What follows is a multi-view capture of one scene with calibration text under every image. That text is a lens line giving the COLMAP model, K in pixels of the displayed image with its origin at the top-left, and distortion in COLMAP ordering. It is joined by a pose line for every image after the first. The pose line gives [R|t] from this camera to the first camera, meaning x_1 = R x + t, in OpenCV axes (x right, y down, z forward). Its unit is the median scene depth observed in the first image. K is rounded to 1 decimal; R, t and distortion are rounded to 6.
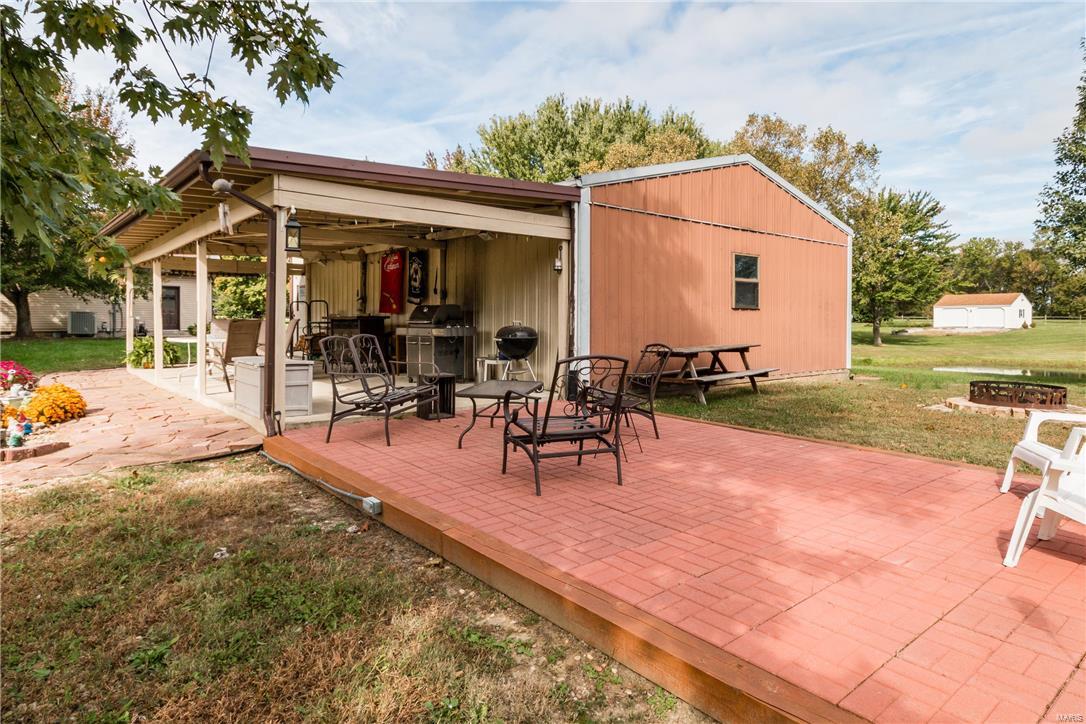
lens RADIAL K [[634.5, 0, 542.7], [0, 634.5, 331.6], [0, 0, 1]] dist [0.002223, 0.000827]
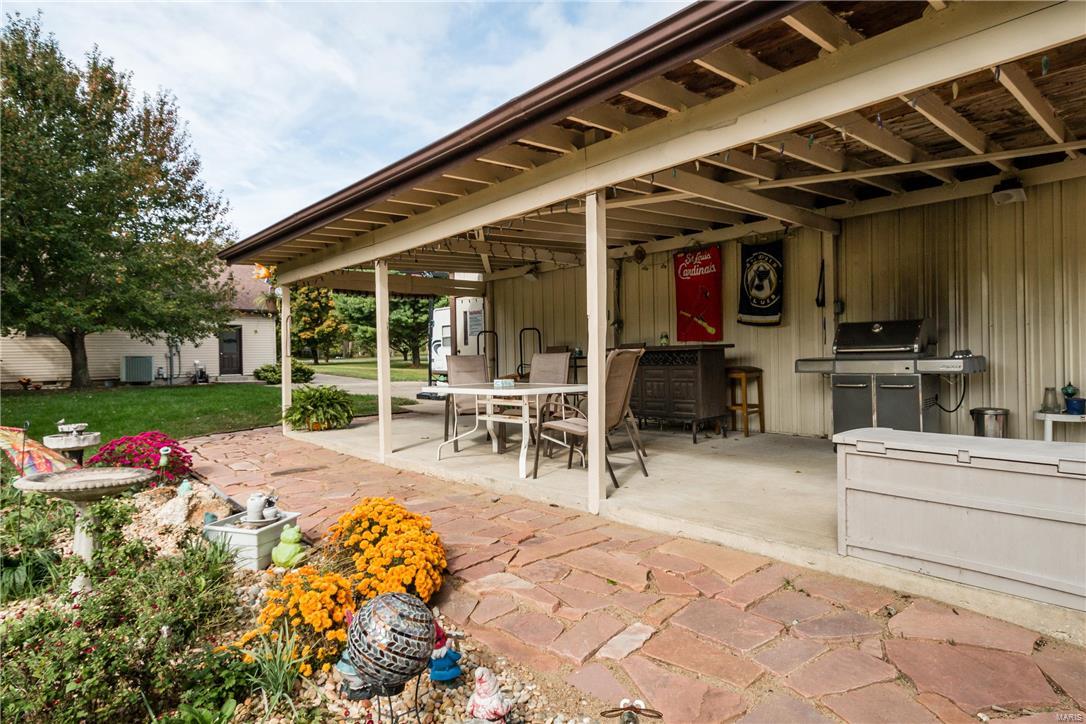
lens RADIAL K [[617.1, 0, 543.0], [0, 617.1, 362.0], [0, 0, 1]] dist [0.000920, 0.000261]
pose [[0.999691, -0.023634, 0.007705, -0.214928], [0.023707, 0.999673, -0.009573, -0.002255], [-0.007477, 0.009753, 0.999924, 0.185565]]
